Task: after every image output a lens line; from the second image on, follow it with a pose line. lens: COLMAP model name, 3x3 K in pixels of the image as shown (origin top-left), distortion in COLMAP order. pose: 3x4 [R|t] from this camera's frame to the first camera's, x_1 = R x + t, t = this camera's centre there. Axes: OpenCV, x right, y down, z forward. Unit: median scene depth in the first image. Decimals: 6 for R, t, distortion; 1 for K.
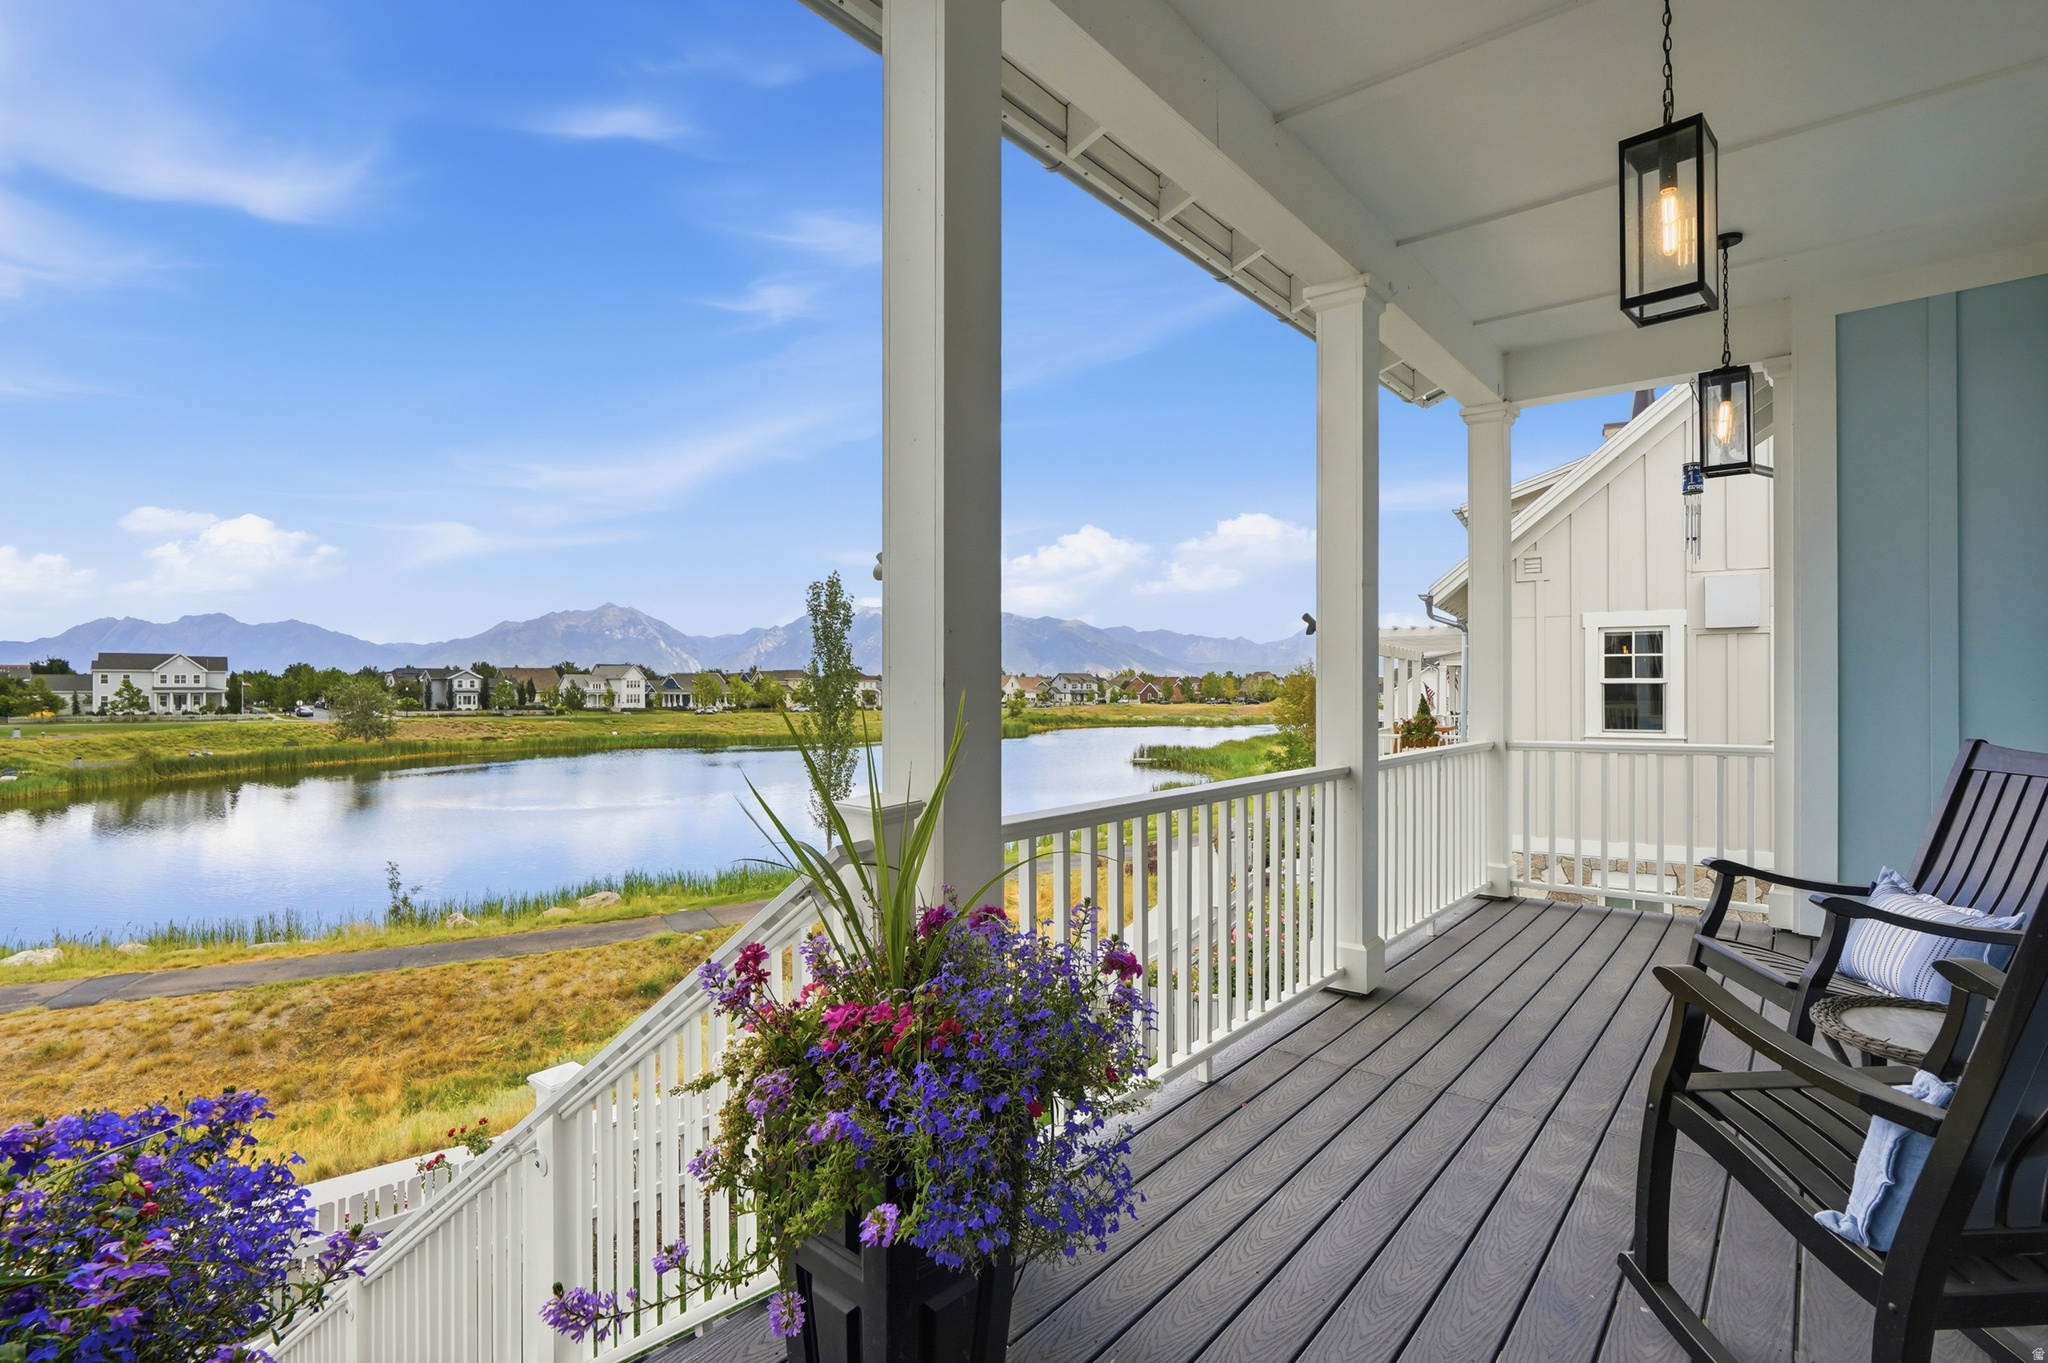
lens RADIAL K [[940.0, 0, 1012.4], [0, 940.0, 689.0], [0, 0, 1]] dist [-0.008160, 0.002675]
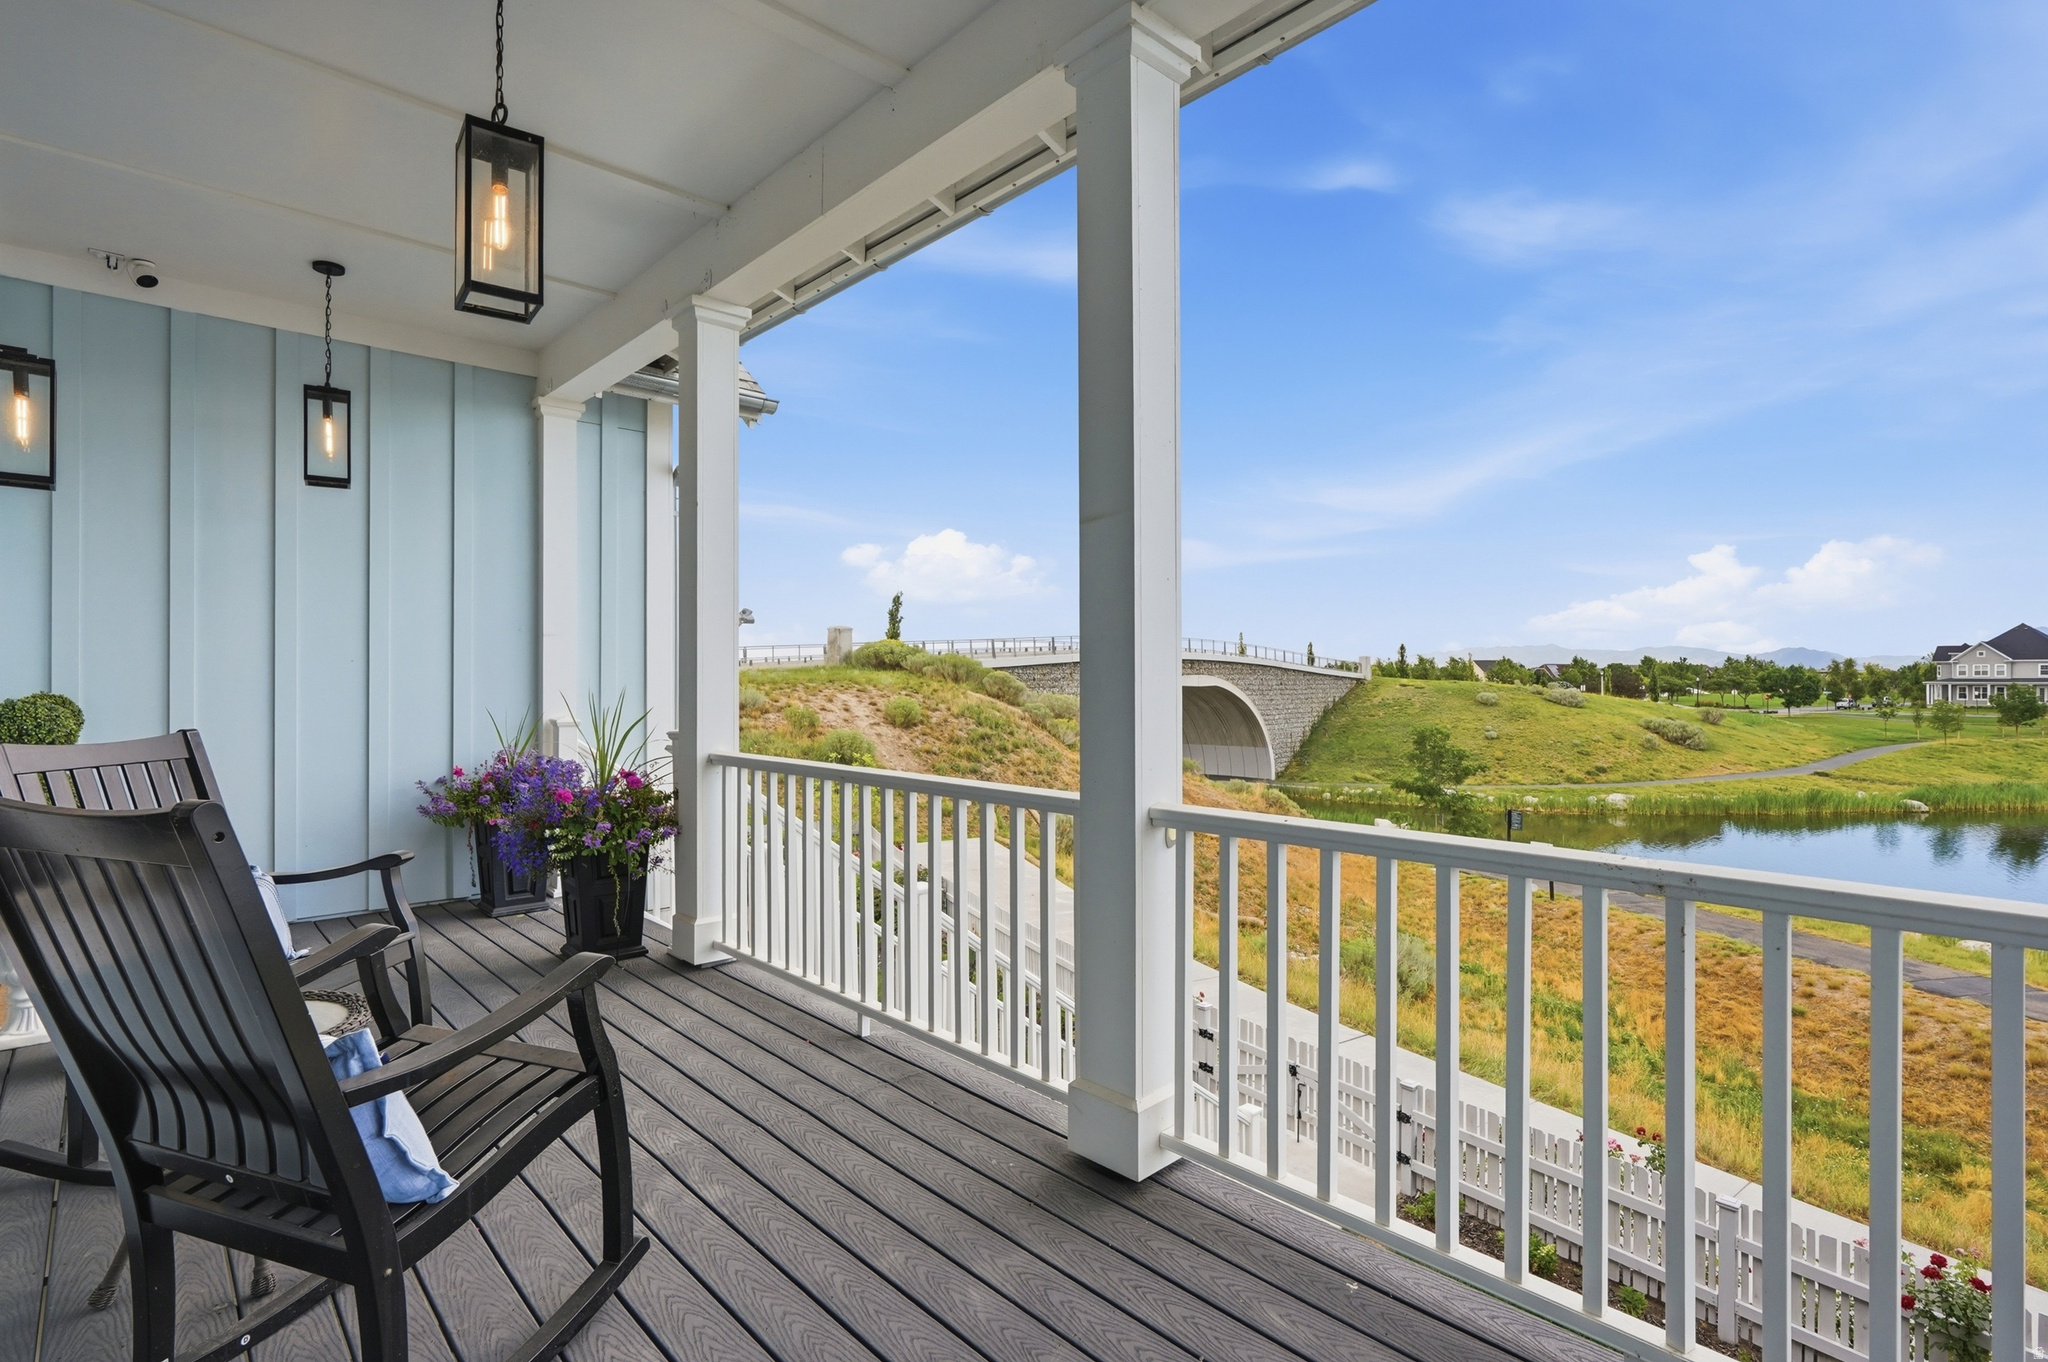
lens RADIAL K [[940.0, 0, 1012.1], [0, 940.0, 674.8], [0, 0, 1]] dist [-0.008160, 0.002675]
pose [[-0.091262, -0.001562, -0.995826, 0.541356], [-0.003153, 0.999994, -0.001280, -0.002040], [0.995822, 0.003023, -0.091267, 0.535296]]
